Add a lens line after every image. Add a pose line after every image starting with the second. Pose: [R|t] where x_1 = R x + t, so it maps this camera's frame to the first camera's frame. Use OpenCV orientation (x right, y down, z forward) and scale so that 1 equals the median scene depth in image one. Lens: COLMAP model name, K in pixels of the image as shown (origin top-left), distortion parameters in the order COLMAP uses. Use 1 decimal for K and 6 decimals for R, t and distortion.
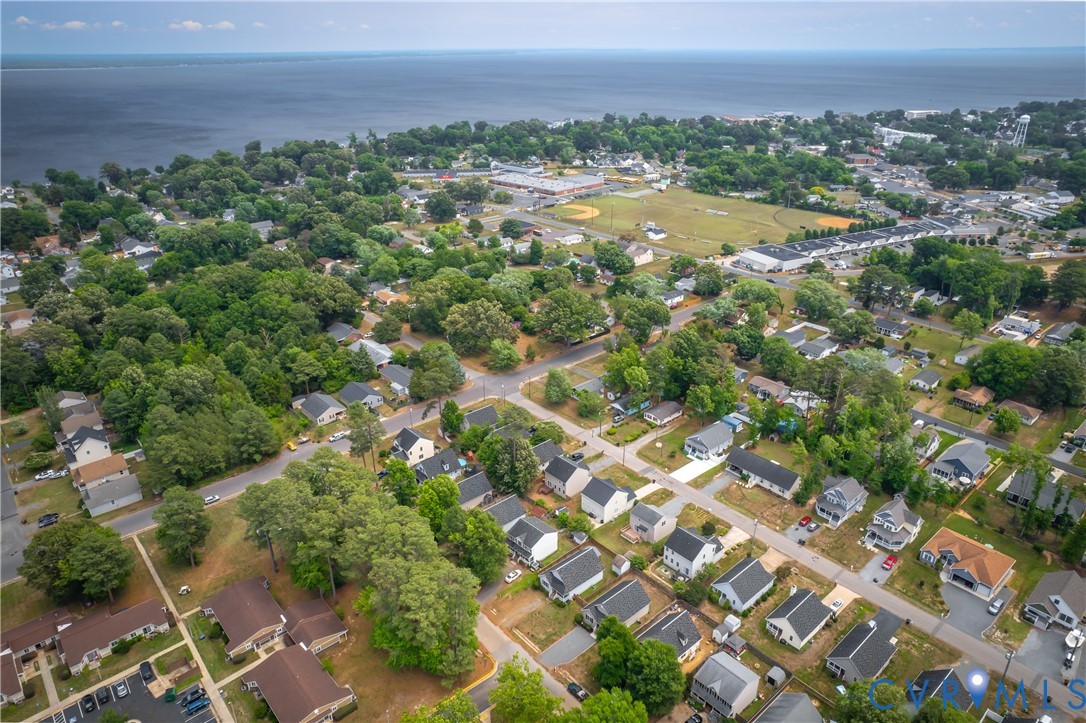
lens RADIAL K [[703.0, 0, 551.1], [0, 703.0, 362.3], [0, 0, 1]] dist [-0.056527, 0.038908]
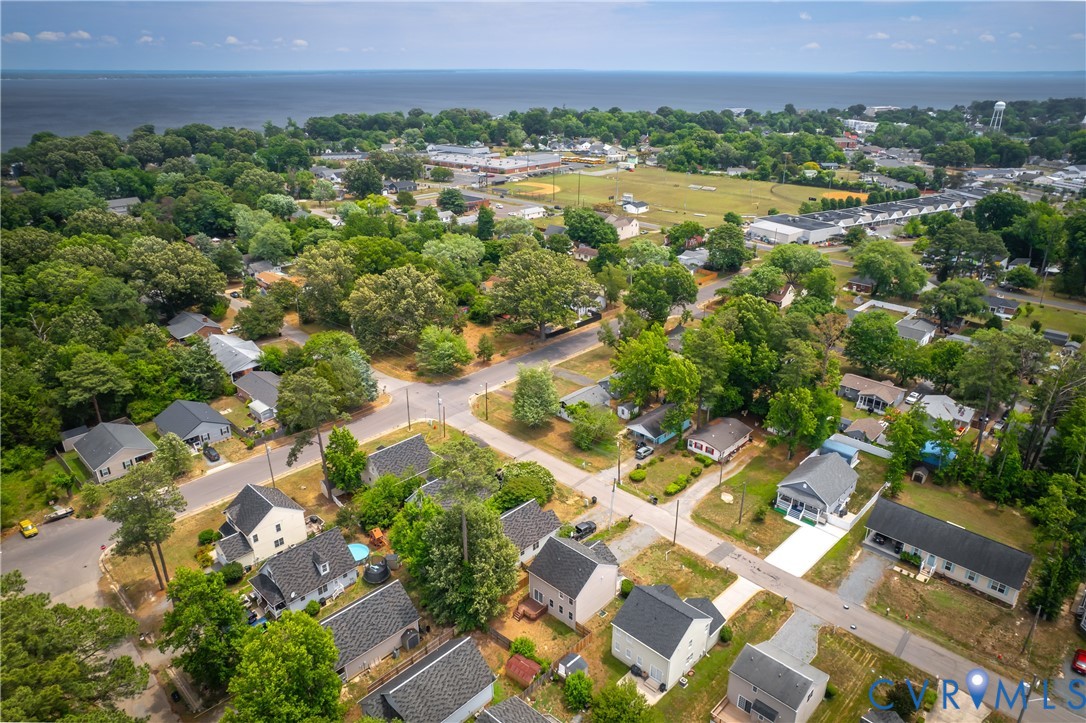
lens RADIAL K [[703.0, 0, 548.2], [0, 703.0, 359.8], [0, 0, 1]] dist [-0.056527, 0.038908]
pose [[0.996980, -0.024584, 0.073667, -0.020462], [0.026843, 0.999194, -0.029832, 0.018189], [-0.072875, 0.031720, 0.996837, 0.381914]]
